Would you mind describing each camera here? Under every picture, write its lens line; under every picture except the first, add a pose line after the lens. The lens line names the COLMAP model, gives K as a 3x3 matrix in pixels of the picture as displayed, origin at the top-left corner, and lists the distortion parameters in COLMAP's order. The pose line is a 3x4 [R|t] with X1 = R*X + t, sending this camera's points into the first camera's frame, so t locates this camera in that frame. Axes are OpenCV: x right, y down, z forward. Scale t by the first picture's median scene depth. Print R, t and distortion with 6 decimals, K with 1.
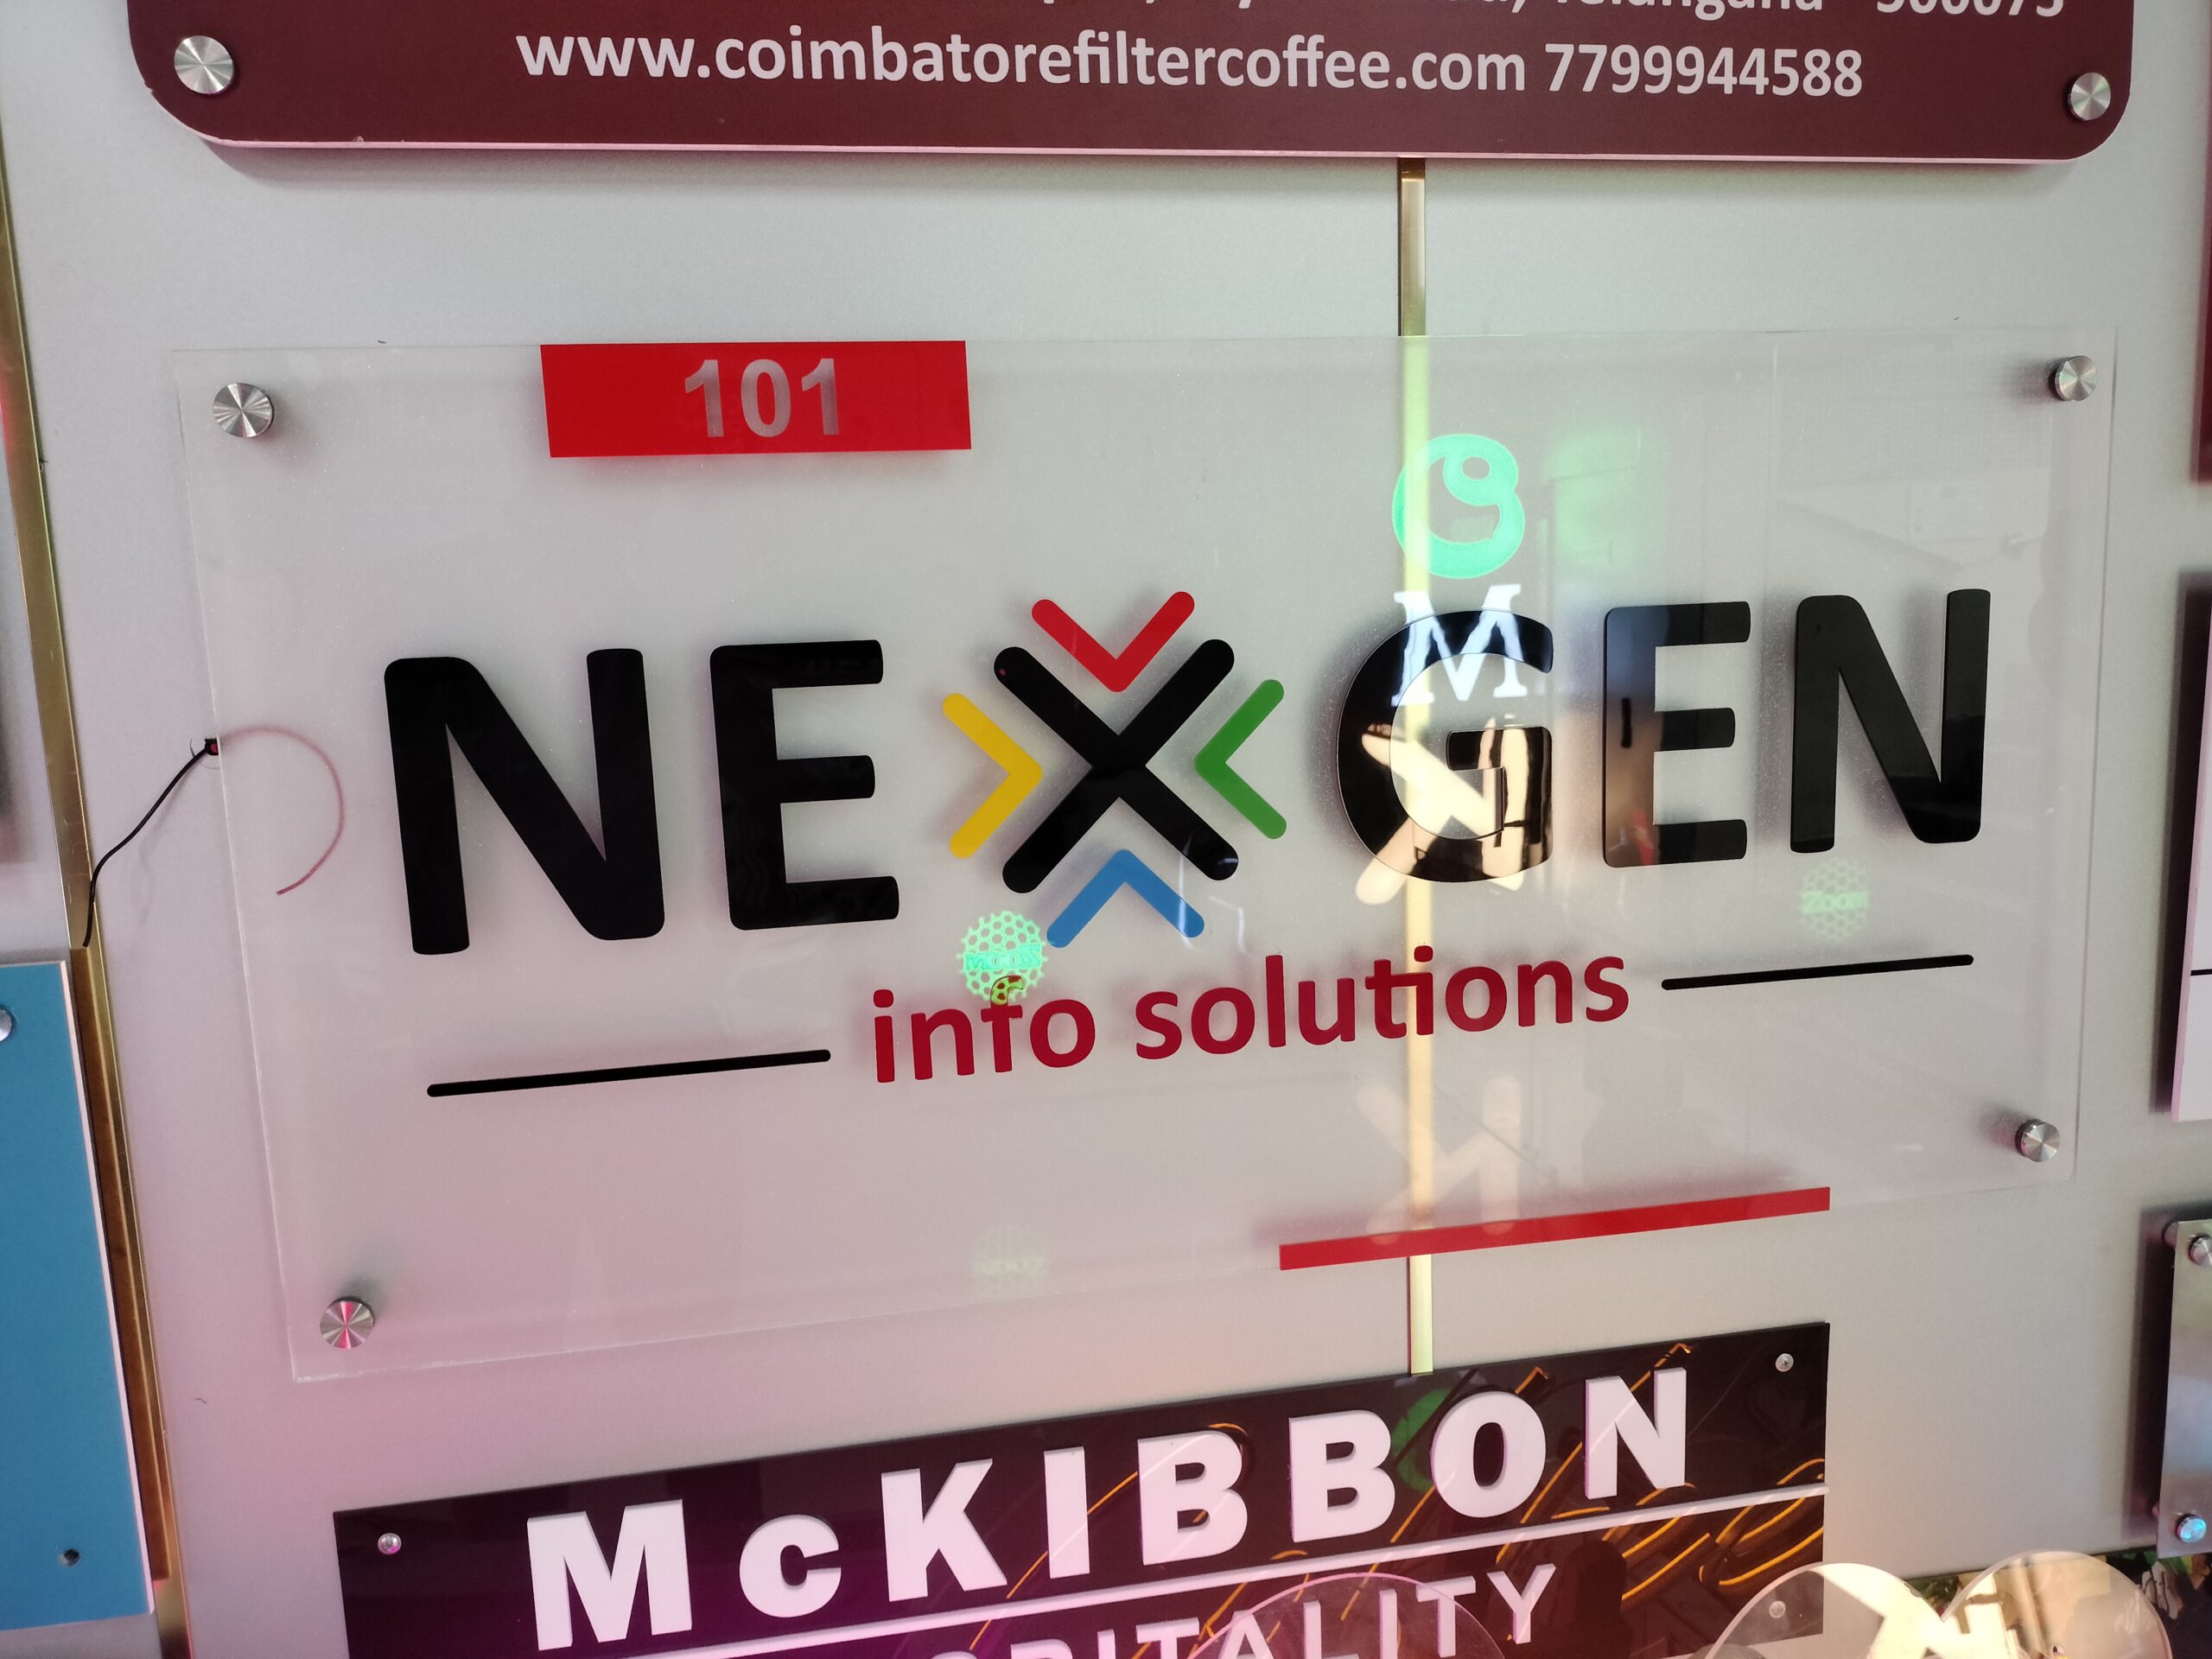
lens RADIAL K [[1670.3, 0, 1120.7], [0, 1670.3, 844.1], [0, 0, 1]] dist [0.048351, -0.078875]
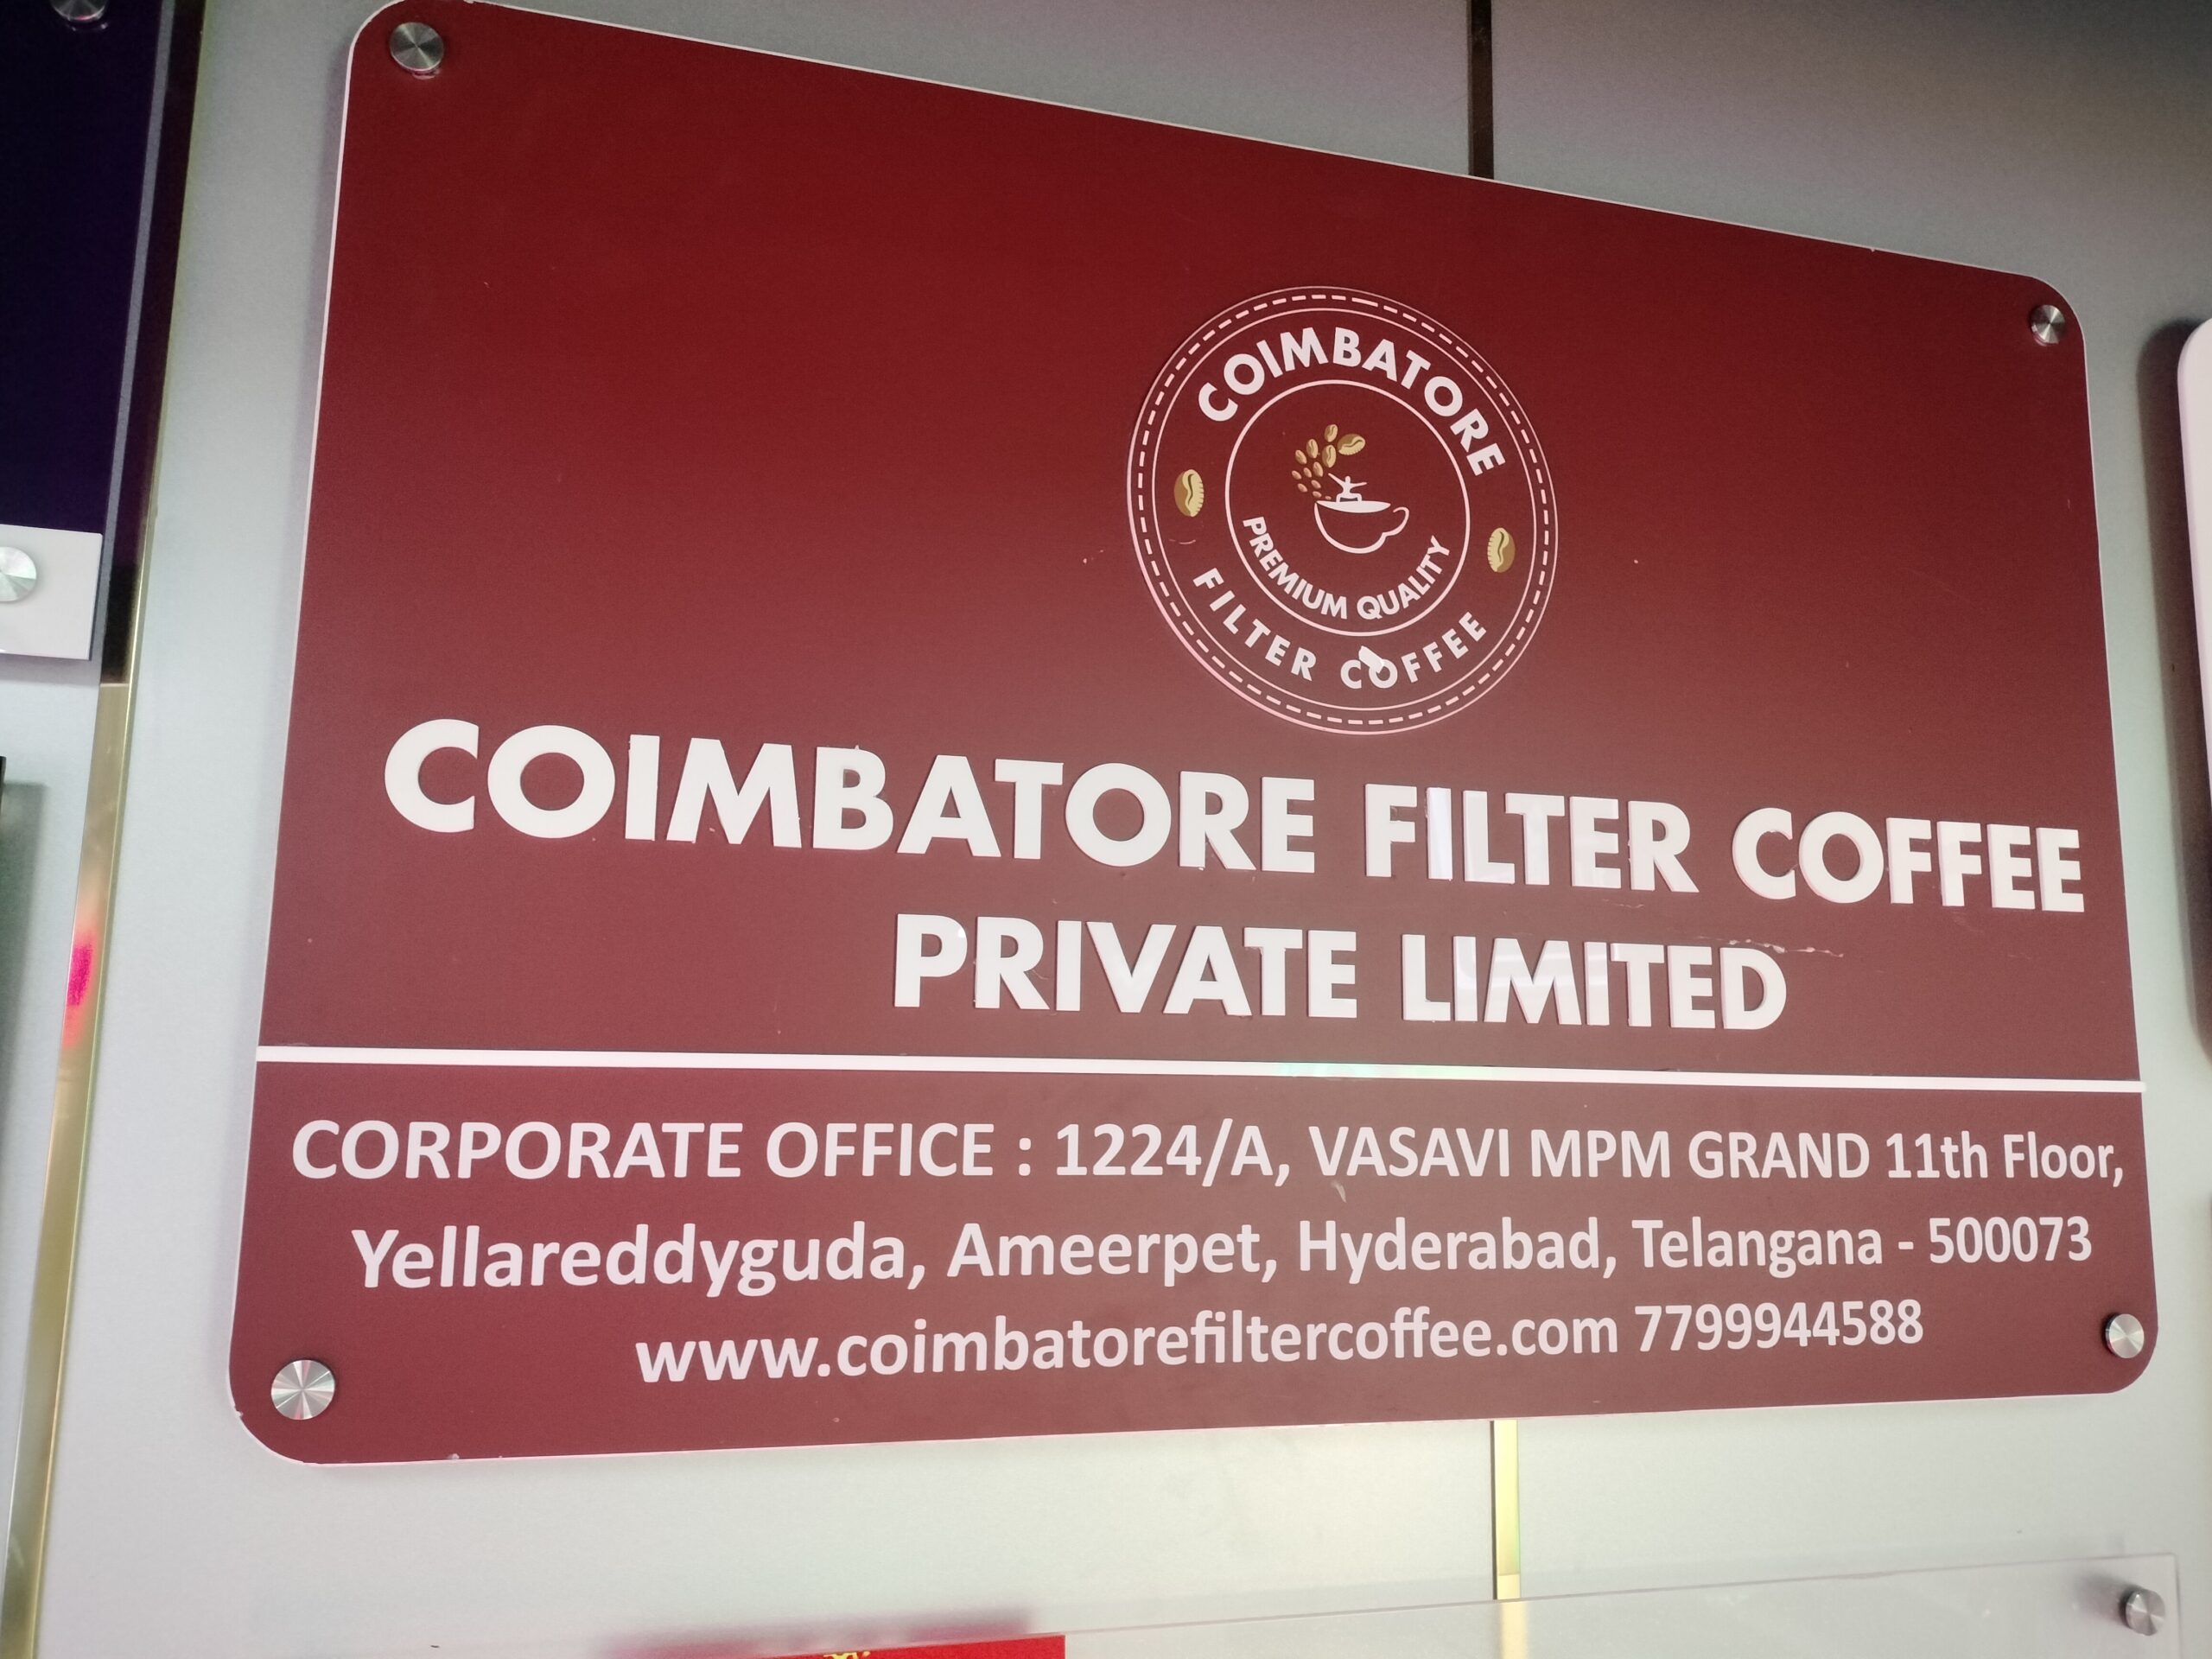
lens RADIAL K [[1670.3, 0, 1115.0], [0, 1670.3, 827.2], [0, 0, 1]] dist [0.048351, -0.078875]
pose [[0.994827, 0.059894, 0.082044, -0.168781], [-0.029980, 0.944819, -0.326218, -0.419302], [-0.097055, 0.322071, 0.941728, -0.029407]]
